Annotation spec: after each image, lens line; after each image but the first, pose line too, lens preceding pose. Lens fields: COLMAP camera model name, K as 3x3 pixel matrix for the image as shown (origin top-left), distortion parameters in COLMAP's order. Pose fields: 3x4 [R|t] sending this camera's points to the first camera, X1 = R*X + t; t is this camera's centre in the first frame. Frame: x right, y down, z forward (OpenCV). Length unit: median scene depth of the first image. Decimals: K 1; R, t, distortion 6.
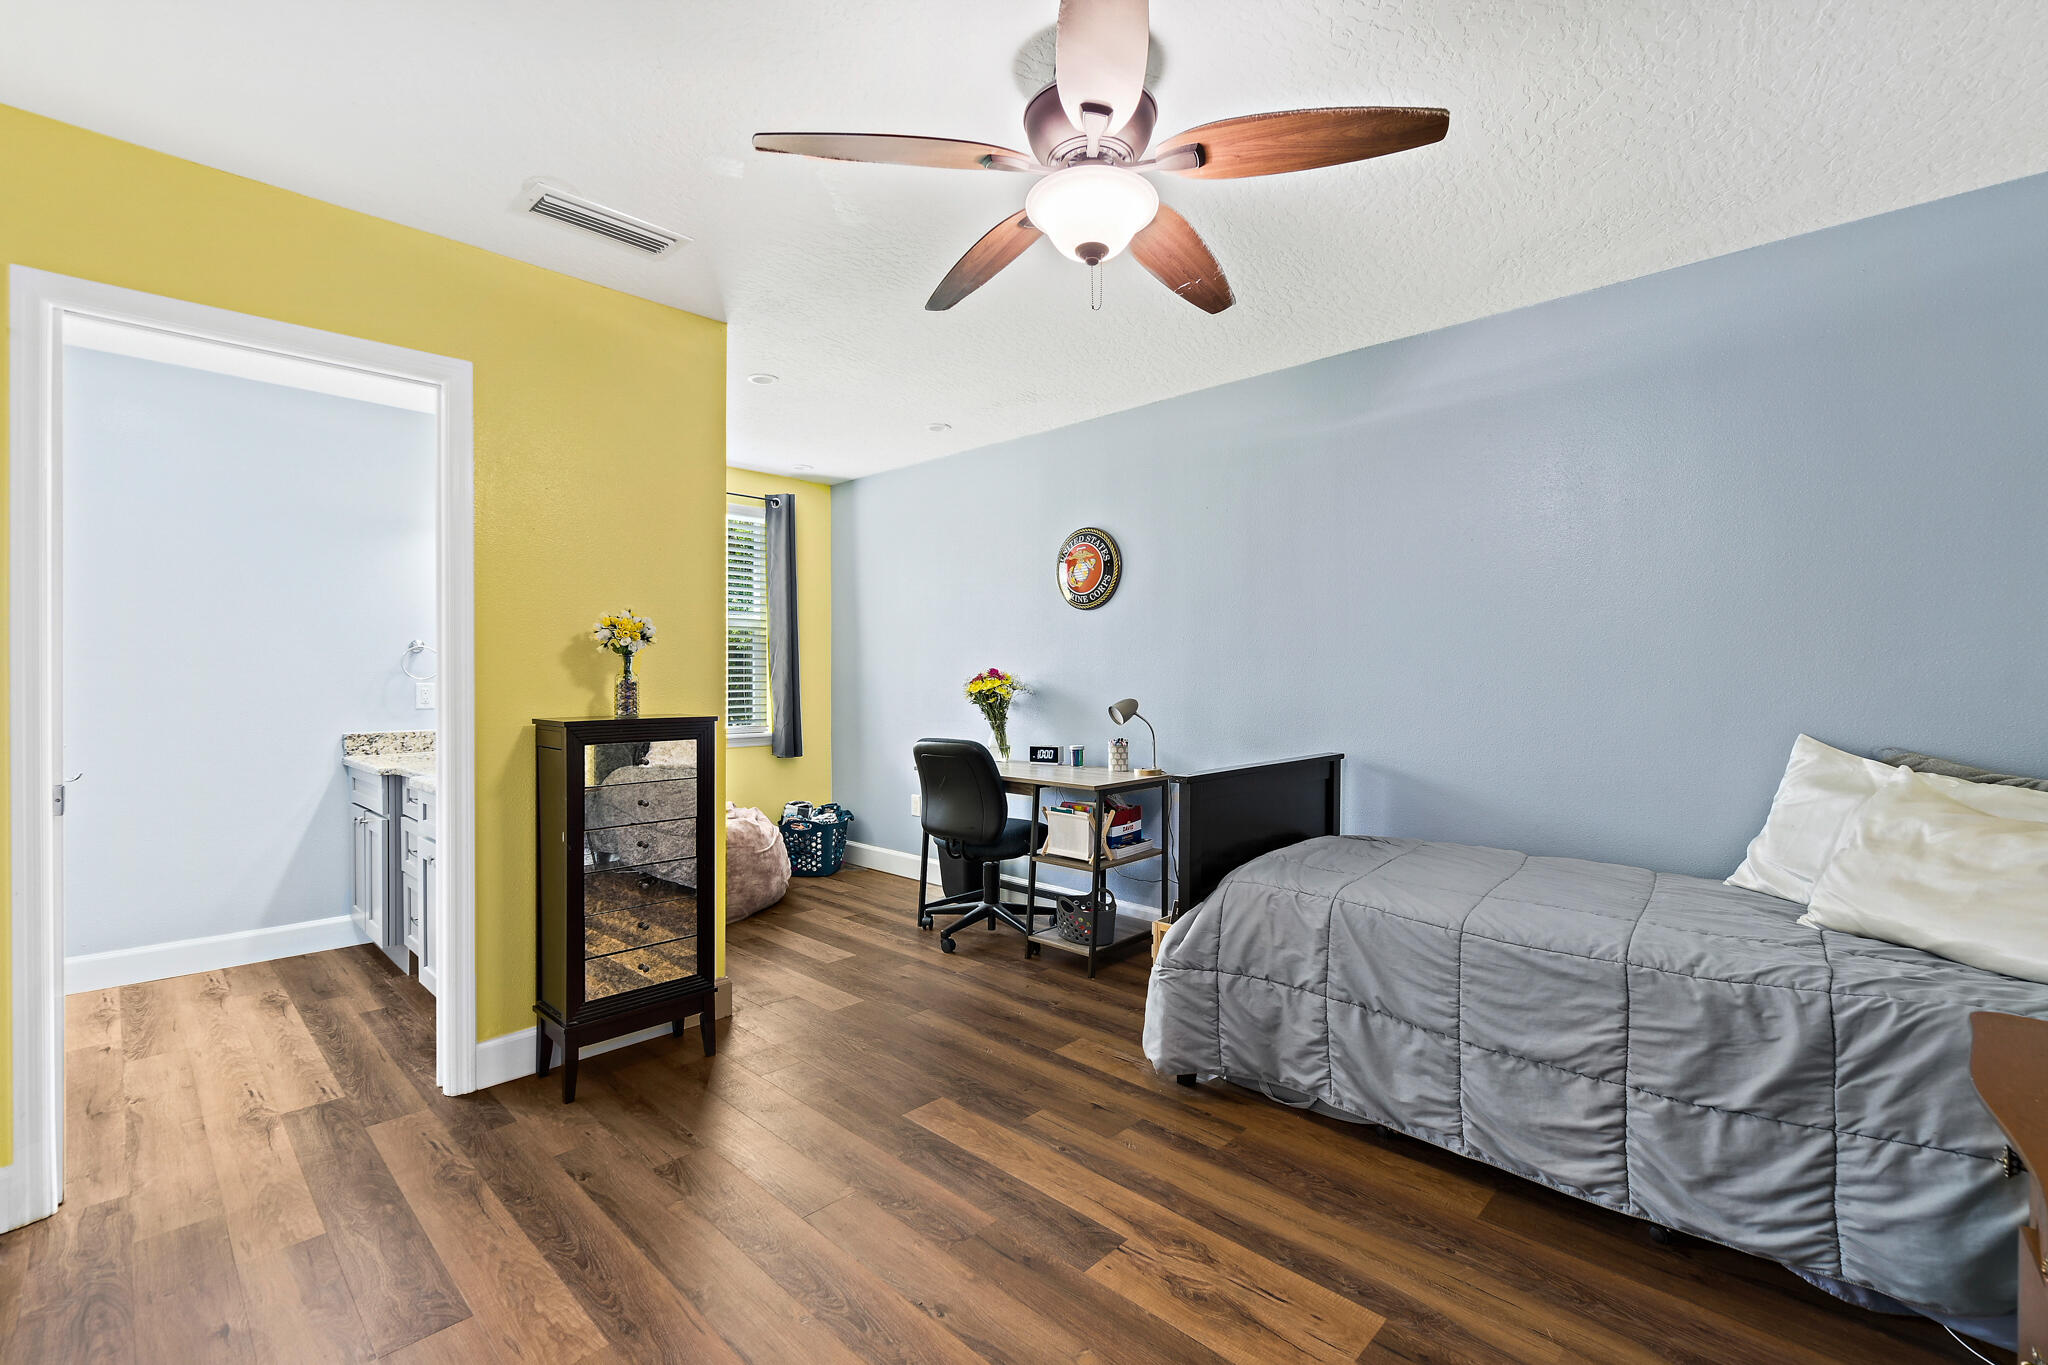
lens RADIAL K [[888.9, 0, 1017.7], [0, 888.9, 687.3], [0, 0, 1]] dist [-0.003617, -0.000190]
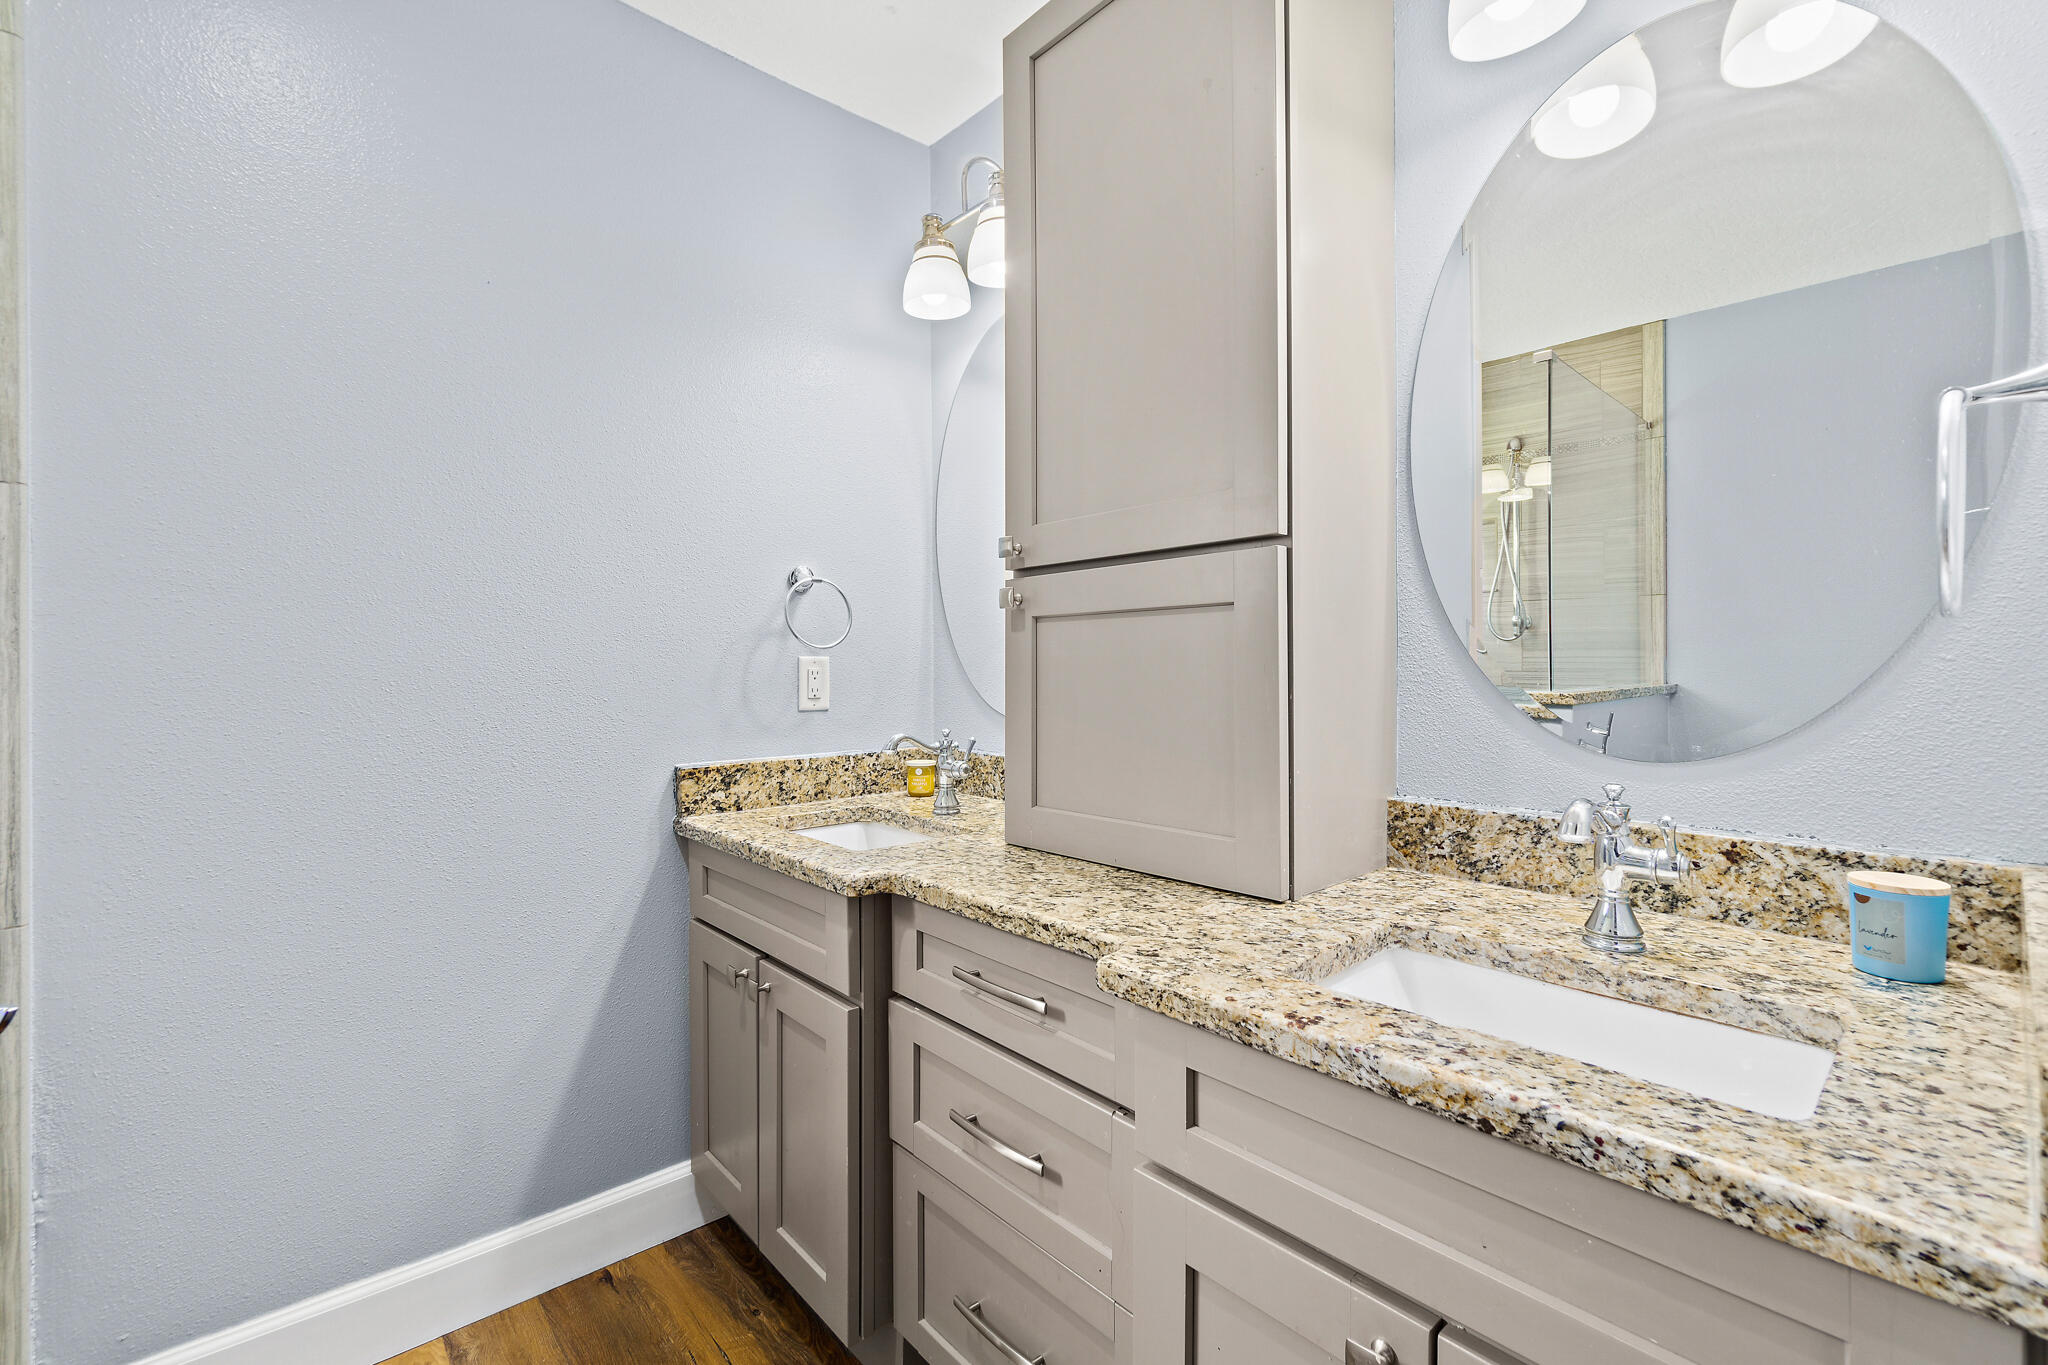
lens RADIAL K [[888.9, 0, 1030.3], [0, 888.9, 674.8], [0, 0, 1]] dist [-0.003617, -0.000190]
pose [[0.997064, 0.002165, -0.076544, -0.542098], [-0.002230, 0.999997, -0.000760, 0.005053], [0.076543, 0.000929, 0.997066, 0.555615]]
